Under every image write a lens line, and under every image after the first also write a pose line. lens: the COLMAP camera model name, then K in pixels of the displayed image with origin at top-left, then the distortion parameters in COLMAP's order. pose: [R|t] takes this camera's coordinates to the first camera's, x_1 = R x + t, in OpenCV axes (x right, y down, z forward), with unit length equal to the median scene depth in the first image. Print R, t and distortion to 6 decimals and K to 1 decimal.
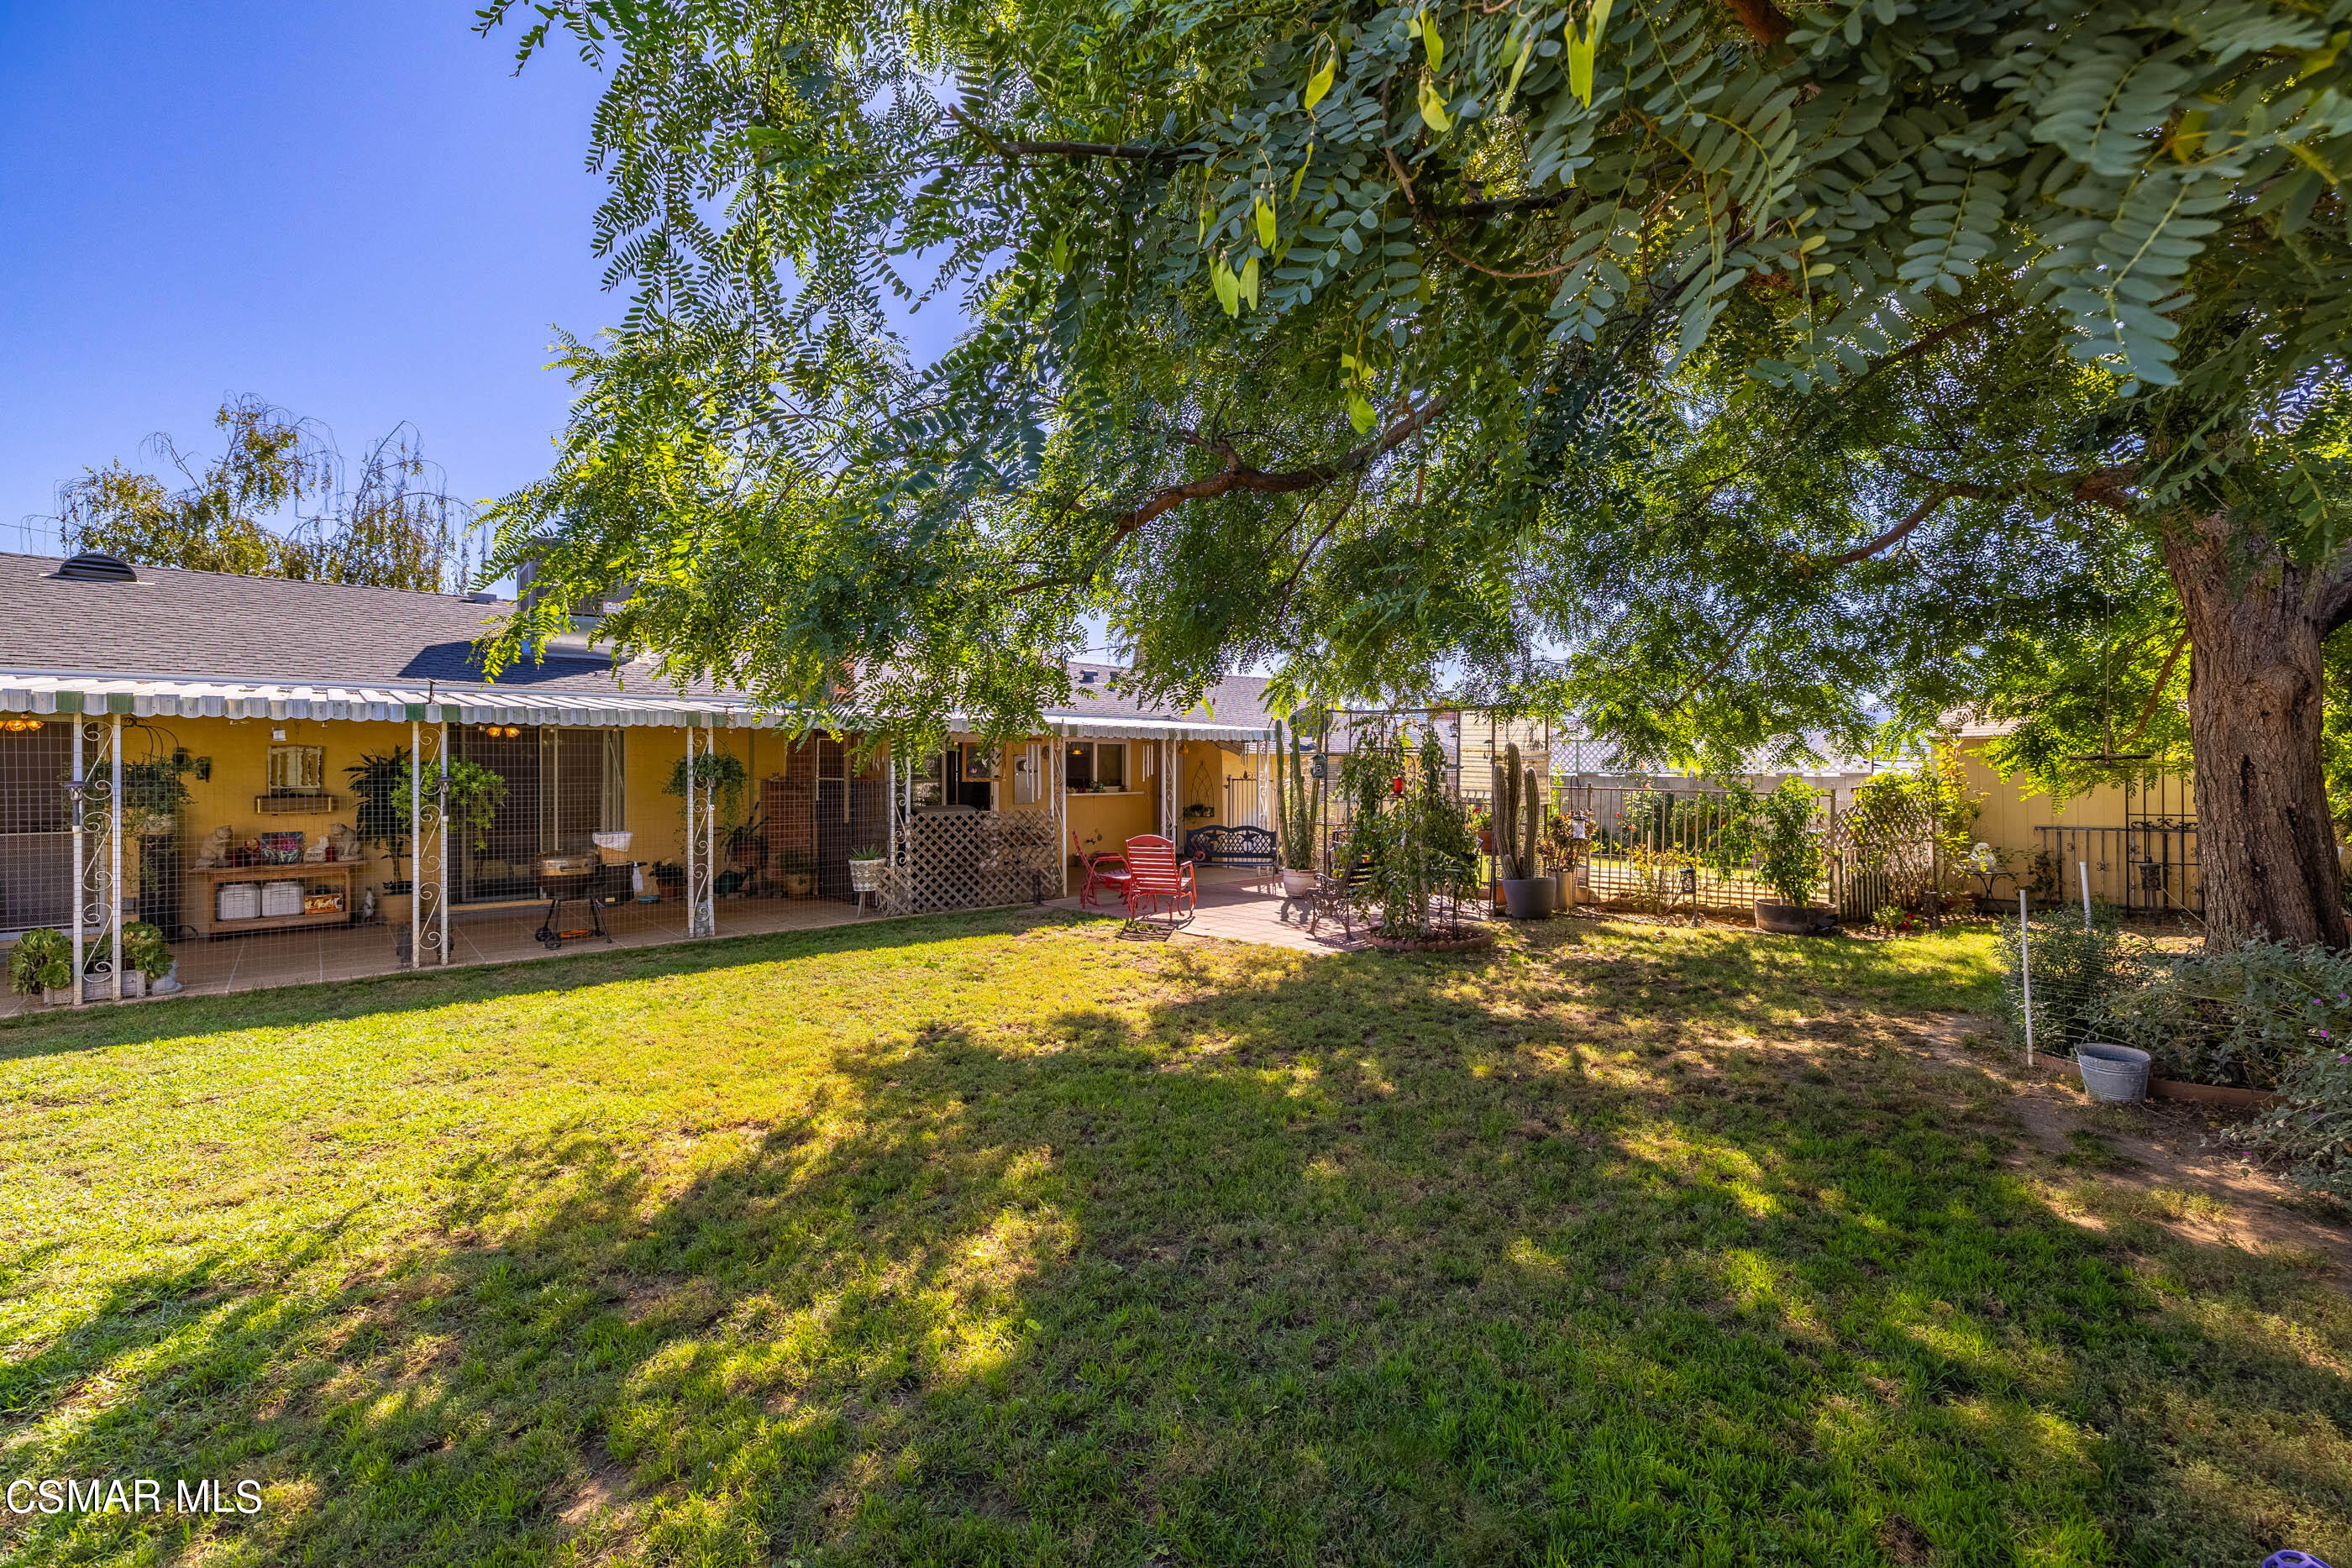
lens RADIAL K [[1010.8, 0, 1188.6], [0, 1010.8, 776.7], [0, 0, 1]] dist [0.002678, -0.001763]
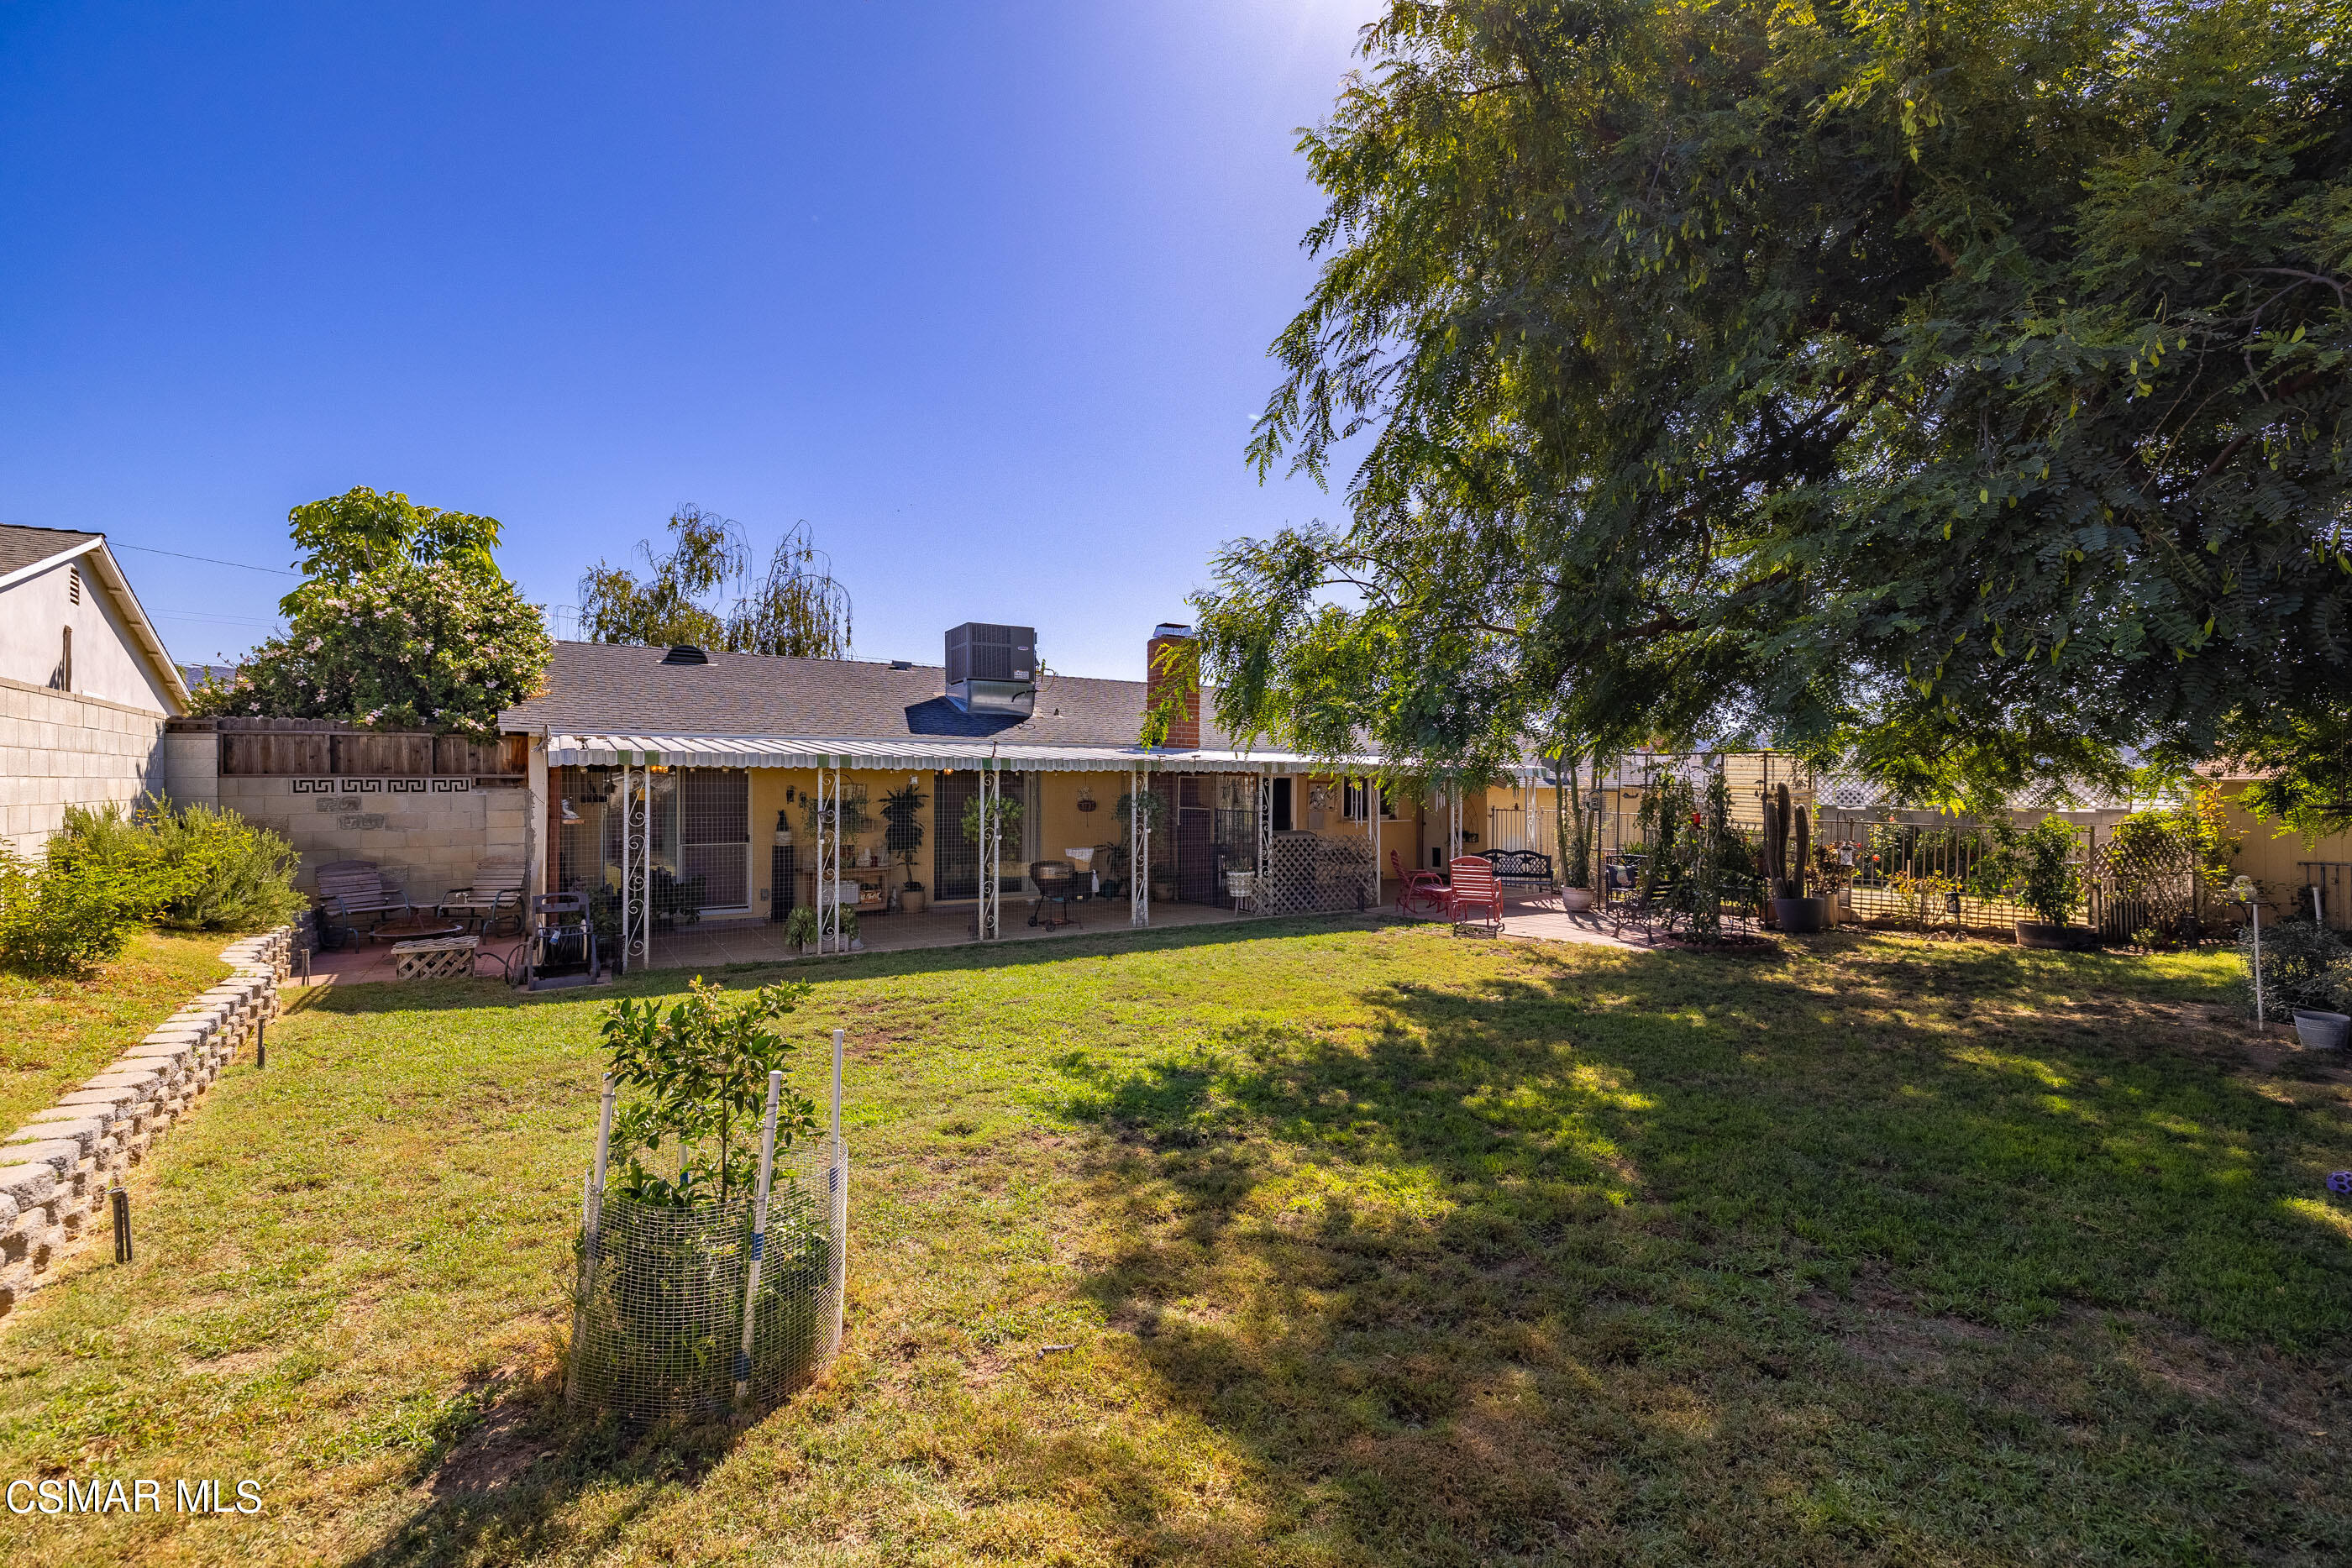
lens RADIAL K [[1010.8, 0, 1169.9], [0, 1010.8, 795.4], [0, 0, 1]] dist [0.002678, -0.001763]
pose [[0.986623, 0.005943, -0.162911, -0.220126], [-0.006749, 0.999968, -0.004392, -0.010856], [0.162880, 0.005432, 0.986631, -0.320957]]
